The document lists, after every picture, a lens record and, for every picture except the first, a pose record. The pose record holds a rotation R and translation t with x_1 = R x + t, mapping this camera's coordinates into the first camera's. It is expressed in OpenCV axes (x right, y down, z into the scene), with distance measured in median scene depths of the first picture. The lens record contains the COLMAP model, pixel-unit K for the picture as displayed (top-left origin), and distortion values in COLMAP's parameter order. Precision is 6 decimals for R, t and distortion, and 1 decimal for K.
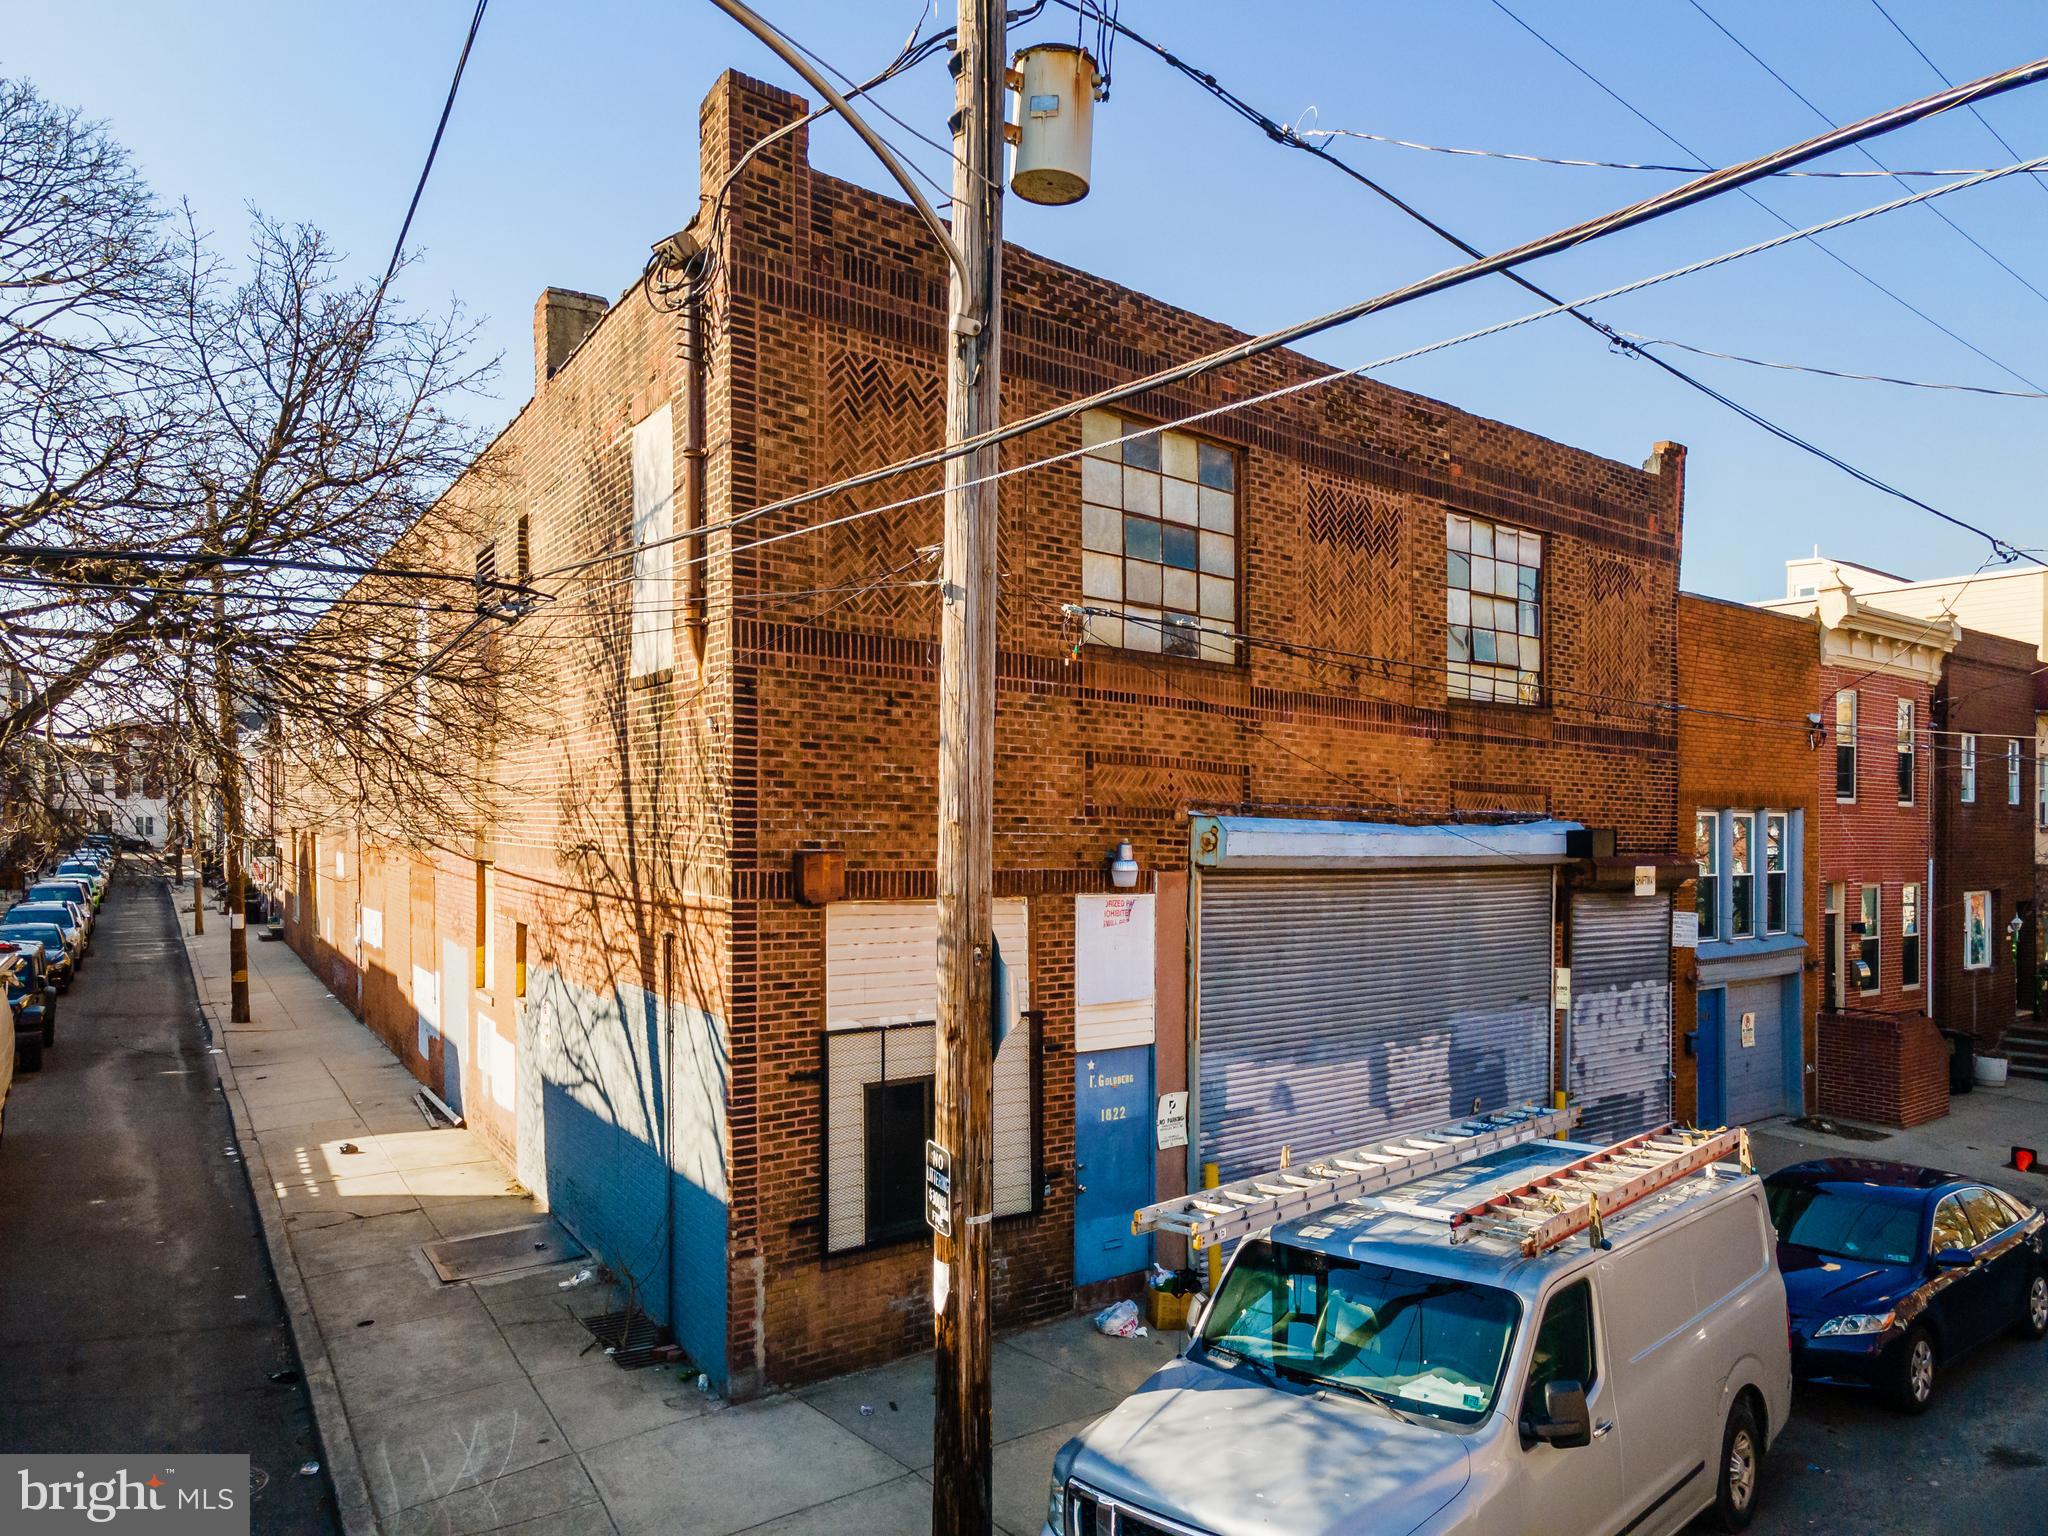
lens RADIAL K [[1478.5, 0, 995.8], [0, 1478.5, 776.8], [0, 0, 1]] dist [0.026760, 0.074433]
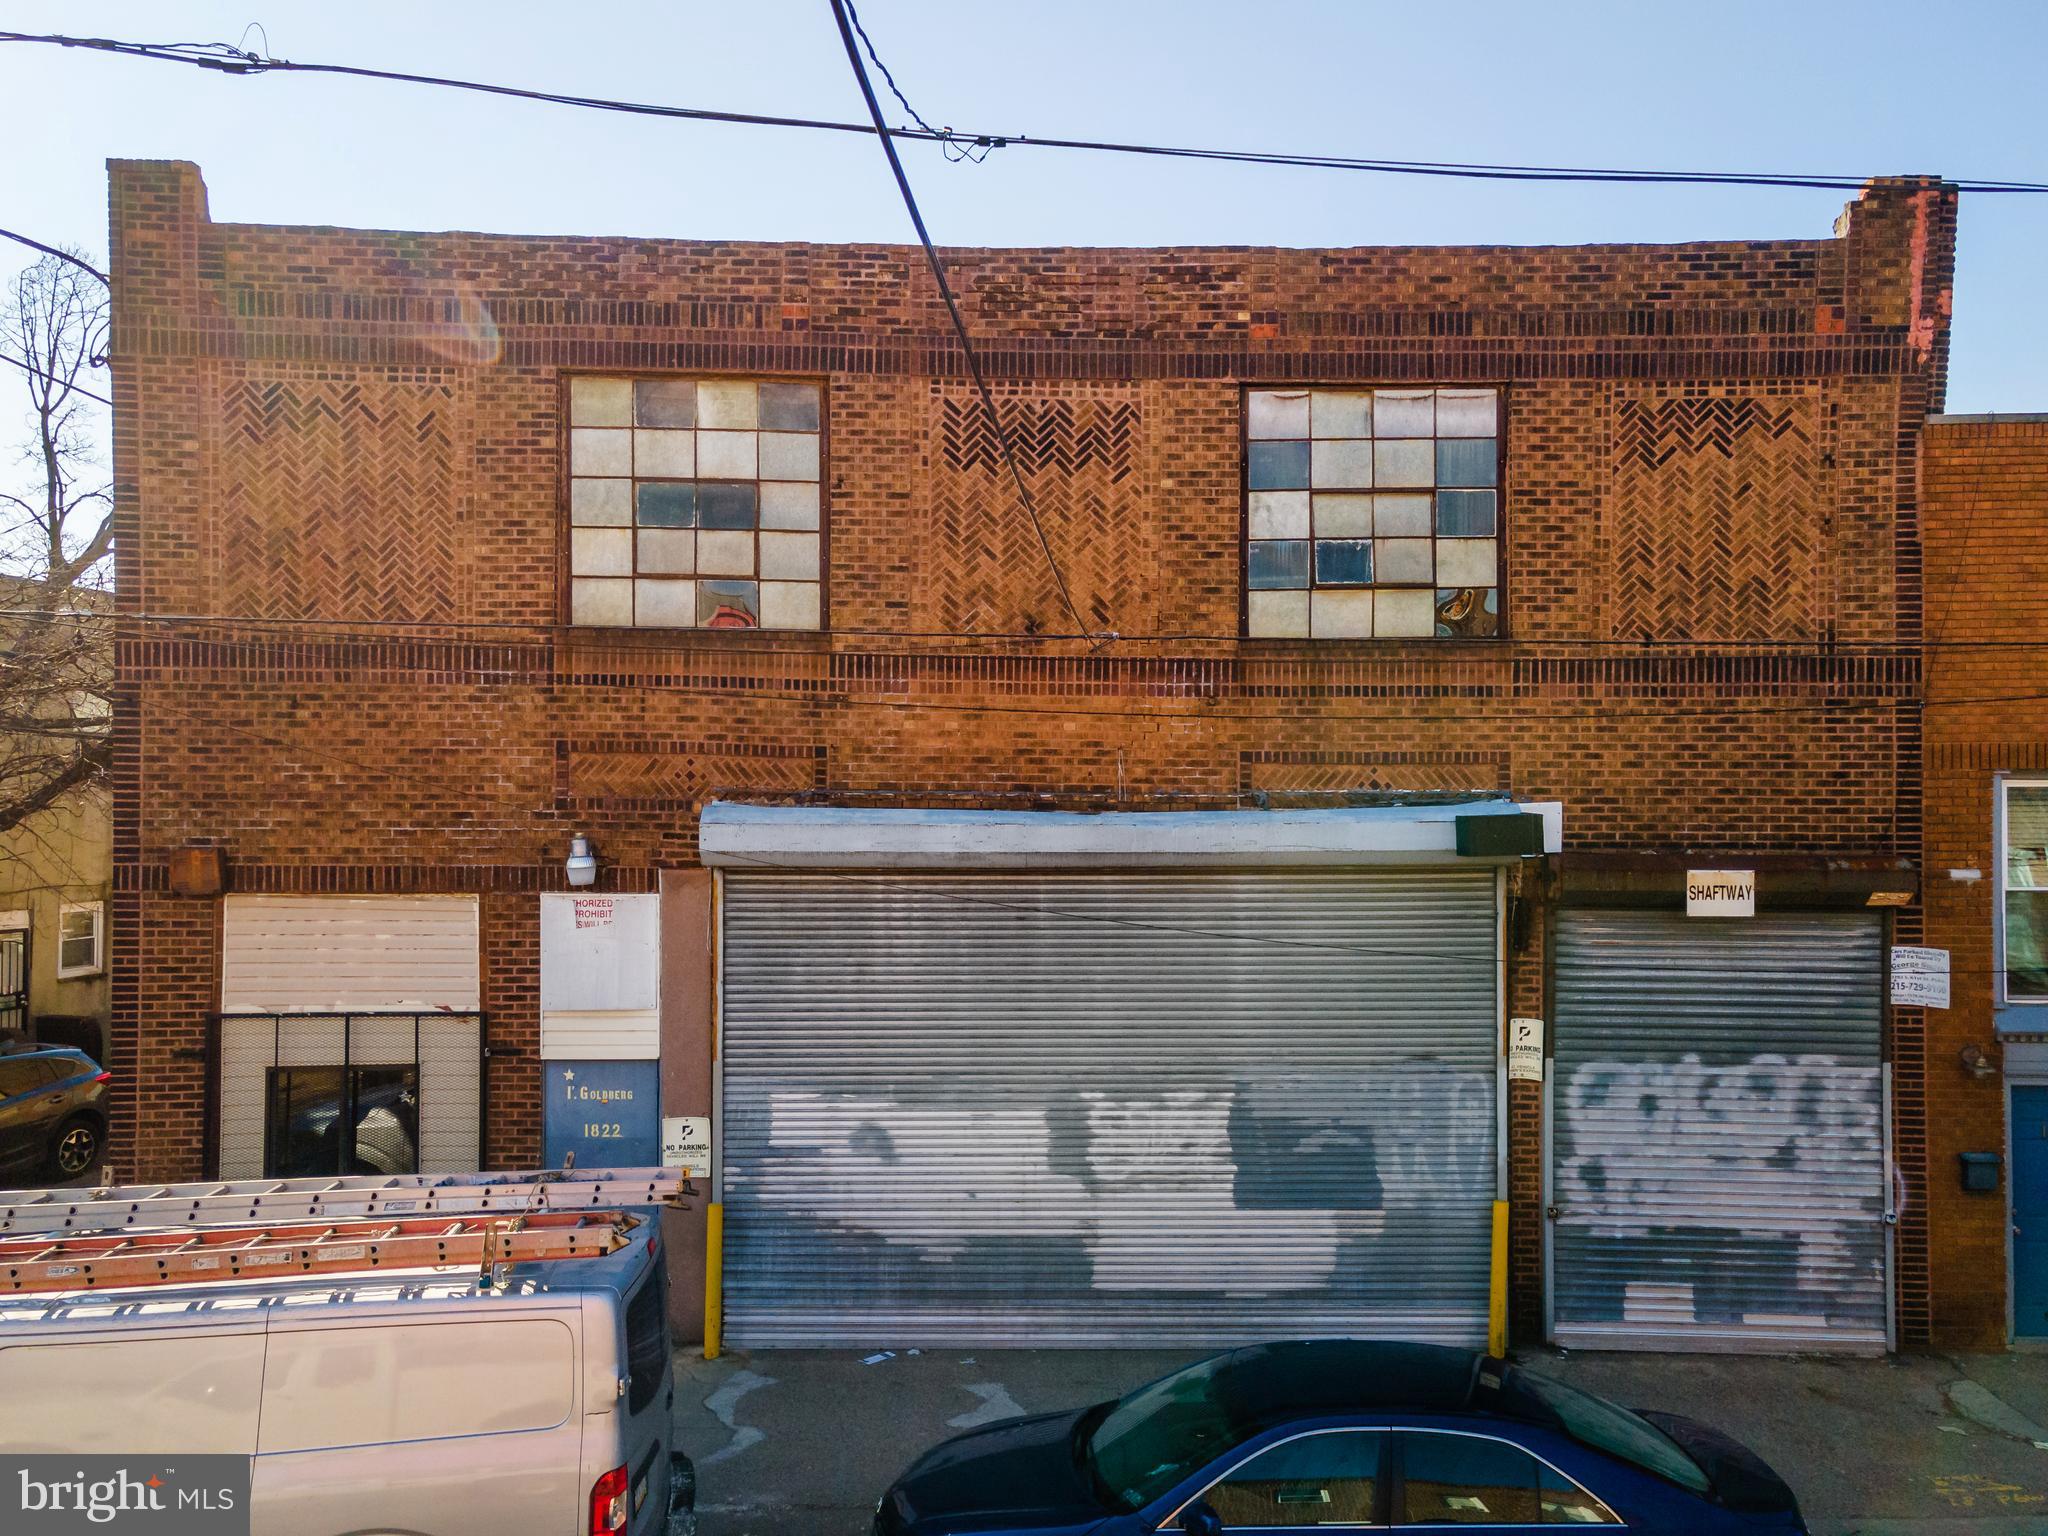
lens RADIAL K [[1478.5, 0, 995.8], [0, 1478.5, 776.8], [0, 0, 1]] dist [0.026760, 0.074433]
pose [[0.764414, -0.039497, -0.643514, 0.894535], [0.031833, 0.999217, -0.023515, 0.037336], [0.643939, -0.002509, 0.765073, 0.460779]]
